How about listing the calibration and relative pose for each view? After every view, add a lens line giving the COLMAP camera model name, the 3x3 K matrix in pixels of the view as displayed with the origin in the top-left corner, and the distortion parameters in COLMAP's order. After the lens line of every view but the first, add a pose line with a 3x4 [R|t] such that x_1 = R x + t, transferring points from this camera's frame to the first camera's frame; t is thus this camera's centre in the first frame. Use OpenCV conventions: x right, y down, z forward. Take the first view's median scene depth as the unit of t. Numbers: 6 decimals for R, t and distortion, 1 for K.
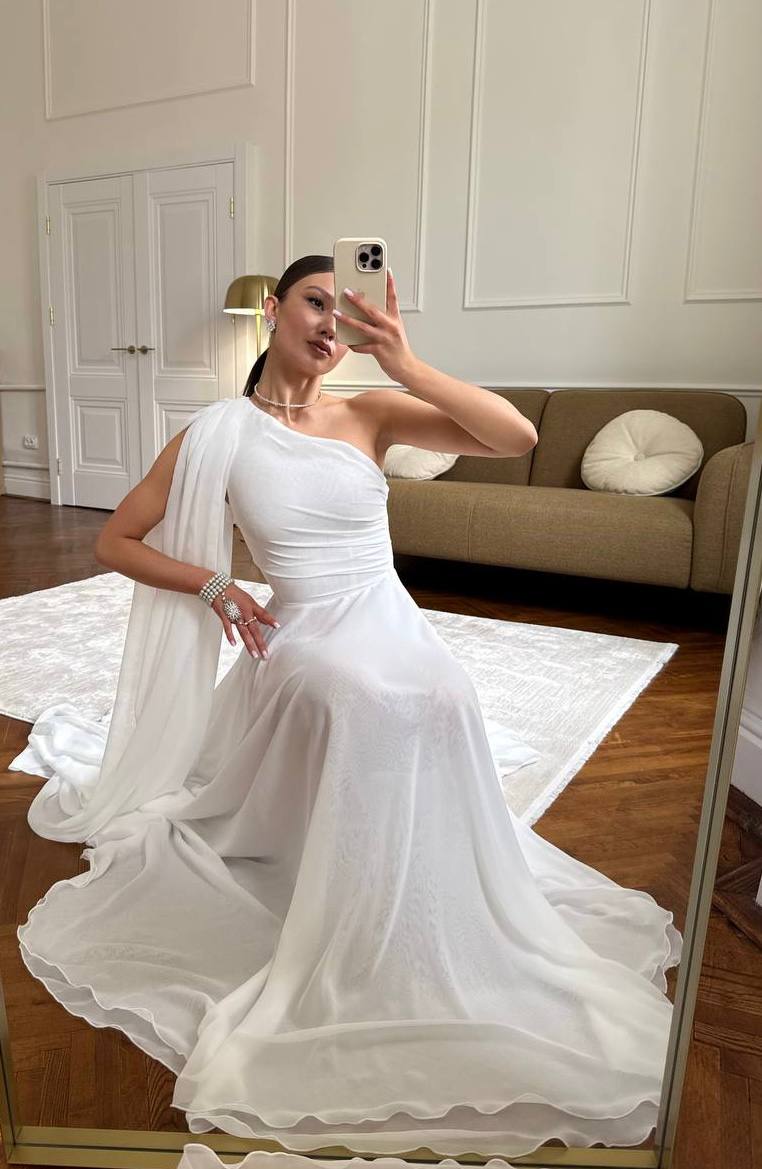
lens RADIAL K [[855.9, 0, 354.5], [0, 855.9, 561.5], [0, 0, 1]] dist [0.055083, -0.091773]
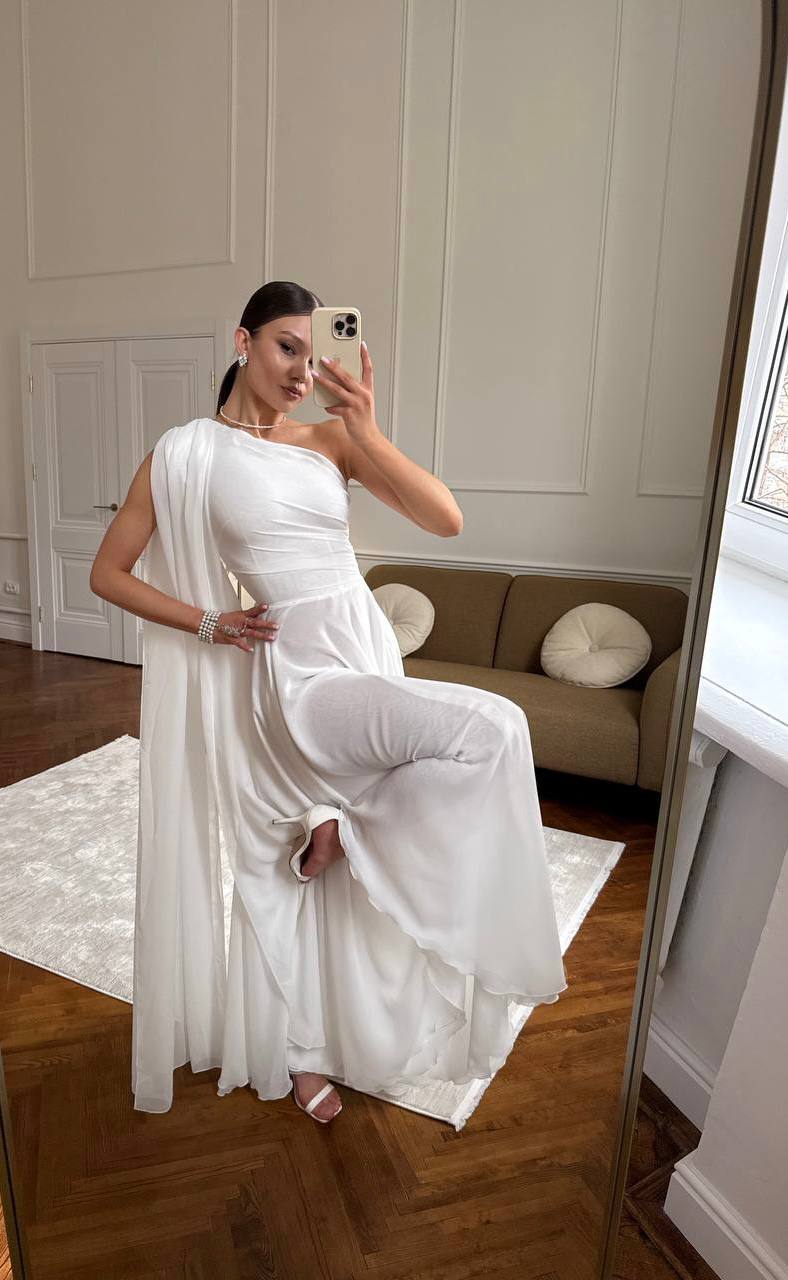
lens RADIAL K [[853.0, 0, 368.4], [0, 853.0, 633.7], [0, 0, 1]] dist [0.032365, -0.060932]
pose [[0.998903, 0.003995, 0.046655, -0.001163], [-0.004011, 0.999992, 0.000247, -0.190929], [-0.046653, -0.000434, 0.998911, -0.077449]]
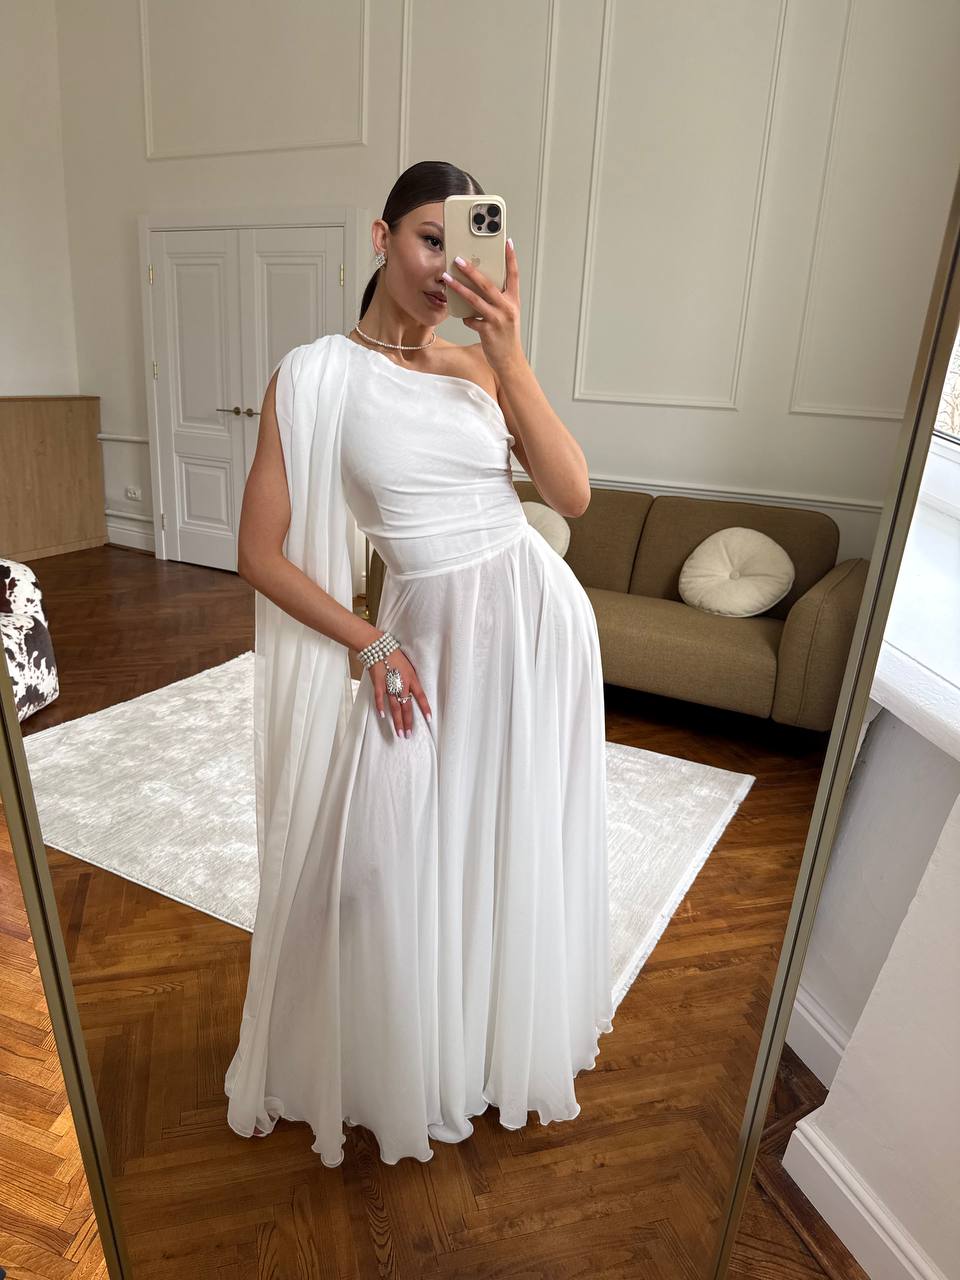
lens RADIAL K [[853.0, 0, 500.2], [0, 853.0, 640.5], [0, 0, 1]] dist [0.051644, -0.076479]
pose [[0.998629, 0.025388, 0.045776, 0.005304], [-0.030262, 0.993568, 0.109120, -0.202826], [-0.042711, -0.110355, 0.992974, -0.031591]]
